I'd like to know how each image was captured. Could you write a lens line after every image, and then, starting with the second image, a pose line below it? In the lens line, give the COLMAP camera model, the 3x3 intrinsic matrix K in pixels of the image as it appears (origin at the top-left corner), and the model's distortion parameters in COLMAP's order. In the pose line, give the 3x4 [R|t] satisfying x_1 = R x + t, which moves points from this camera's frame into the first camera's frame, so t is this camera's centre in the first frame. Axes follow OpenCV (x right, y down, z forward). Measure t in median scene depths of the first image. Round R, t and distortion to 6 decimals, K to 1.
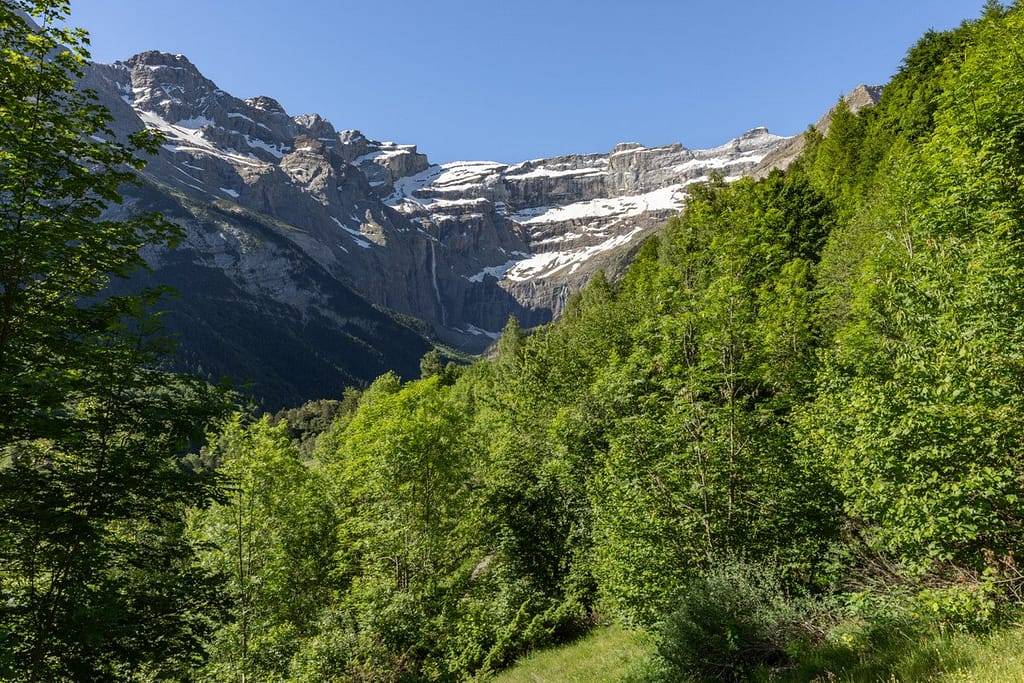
lens RADIAL K [[703.1, 0, 512.0], [0, 703.1, 341.5], [0, 0, 1]] dist [0.009582, -0.003405]
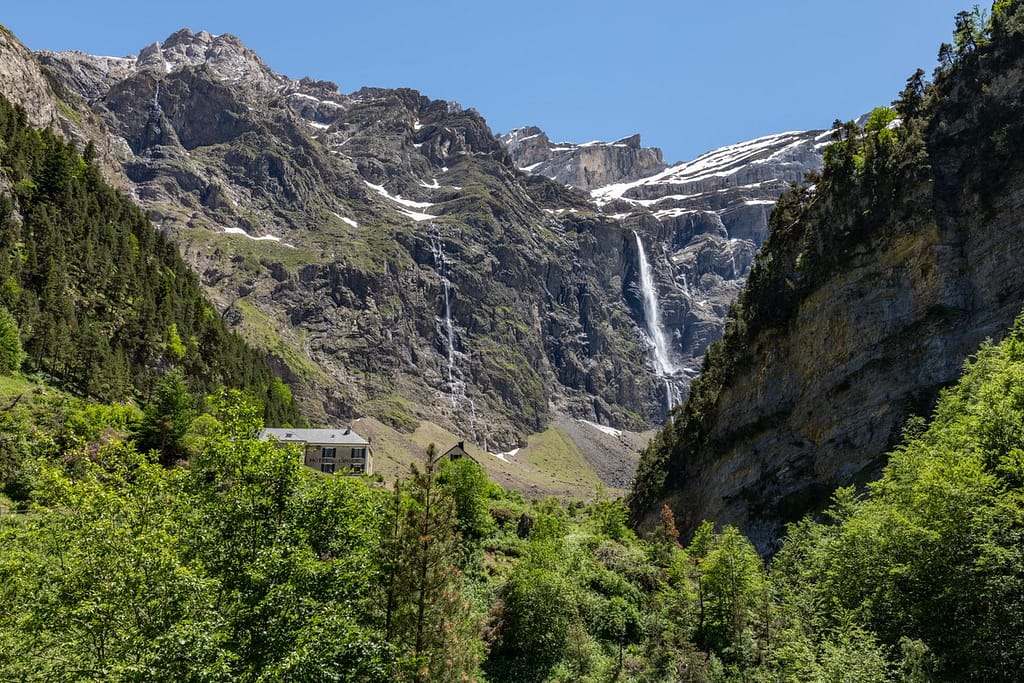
lens RADIAL K [[771.7, 0, 512.0], [0, 771.7, 341.5], [0, 0, 1]] dist [0.025636, -0.005991]
pose [[0.911966, -0.119235, -0.392557, -0.012359], [0.023785, 0.970592, -0.239552, 0.019144], [0.409576, 0.209127, 0.887983, 0.546606]]
